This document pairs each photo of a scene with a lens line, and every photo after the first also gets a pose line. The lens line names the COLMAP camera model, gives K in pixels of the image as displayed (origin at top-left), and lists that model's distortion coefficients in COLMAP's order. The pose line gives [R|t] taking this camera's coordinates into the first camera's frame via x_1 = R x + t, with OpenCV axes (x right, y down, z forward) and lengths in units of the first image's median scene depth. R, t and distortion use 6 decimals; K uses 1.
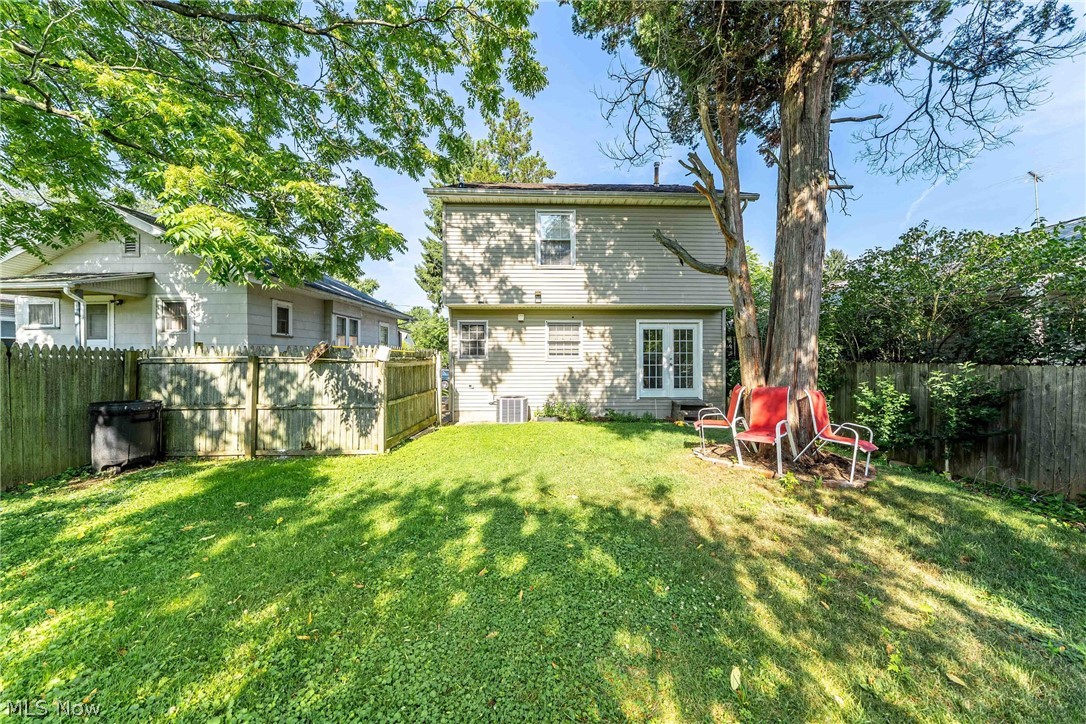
lens RADIAL K [[384.8, 0, 539.5], [0, 384.8, 357.9], [0, 0, 1]] dist [0.005863, -0.000006]
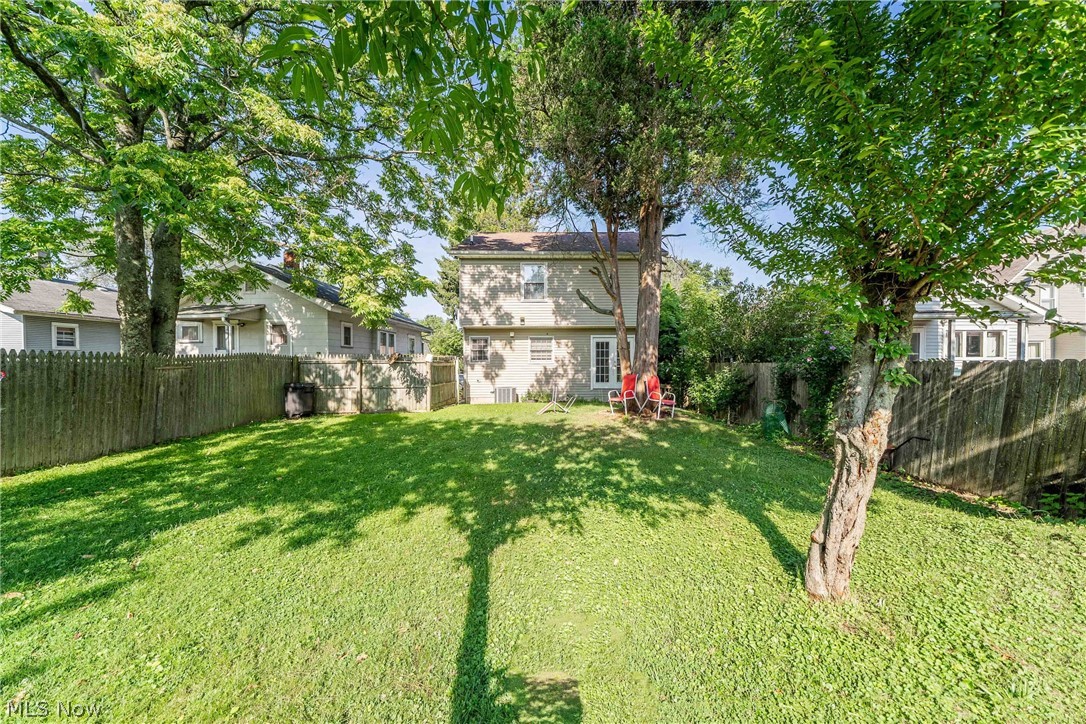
lens RADIAL K [[377.7, 0, 542.7], [0, 377.7, 364.5], [0, 0, 1]] dist [-0.019821, 0.000240]
pose [[0.999918, -0.001589, -0.012731, 0.094473], [0.001518, 0.999983, -0.005638, 0.022525], [0.012740, 0.005619, 0.999903, -0.464201]]
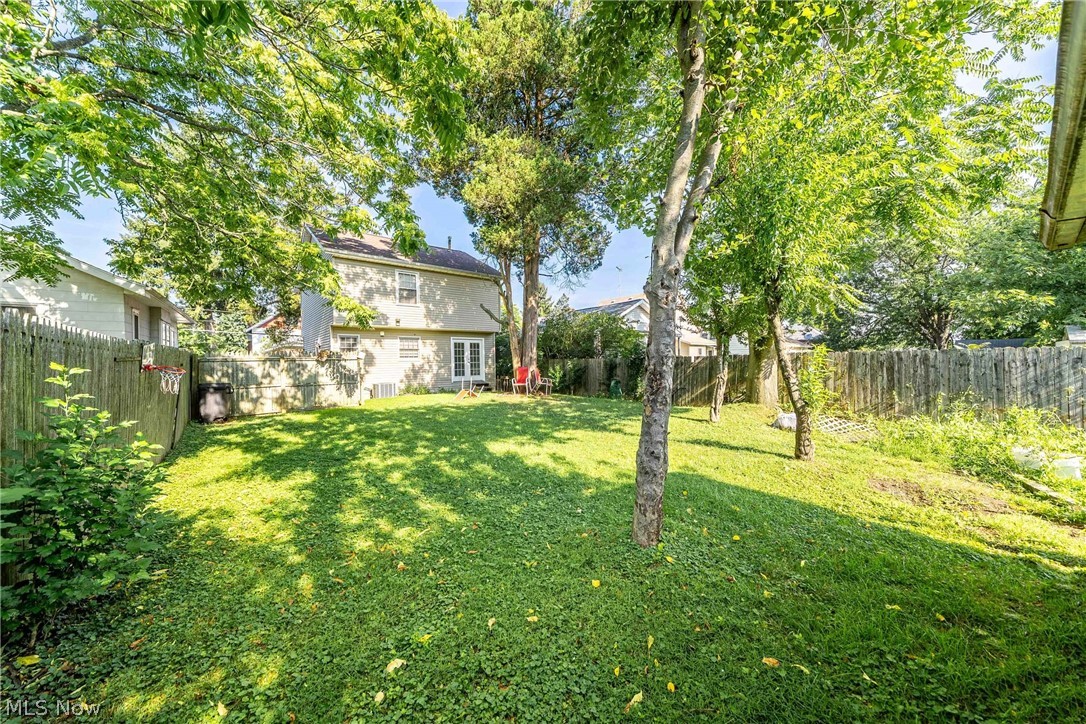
lens RADIAL K [[377.7, 0, 542.7], [0, 377.7, 364.5], [0, 0, 1]] dist [-0.019821, 0.000240]
pose [[0.793612, -0.013286, 0.608279, -0.491855], [0.015559, 0.999878, 0.001541, 0.032838], [-0.608226, 0.008241, 0.793721, -0.651403]]
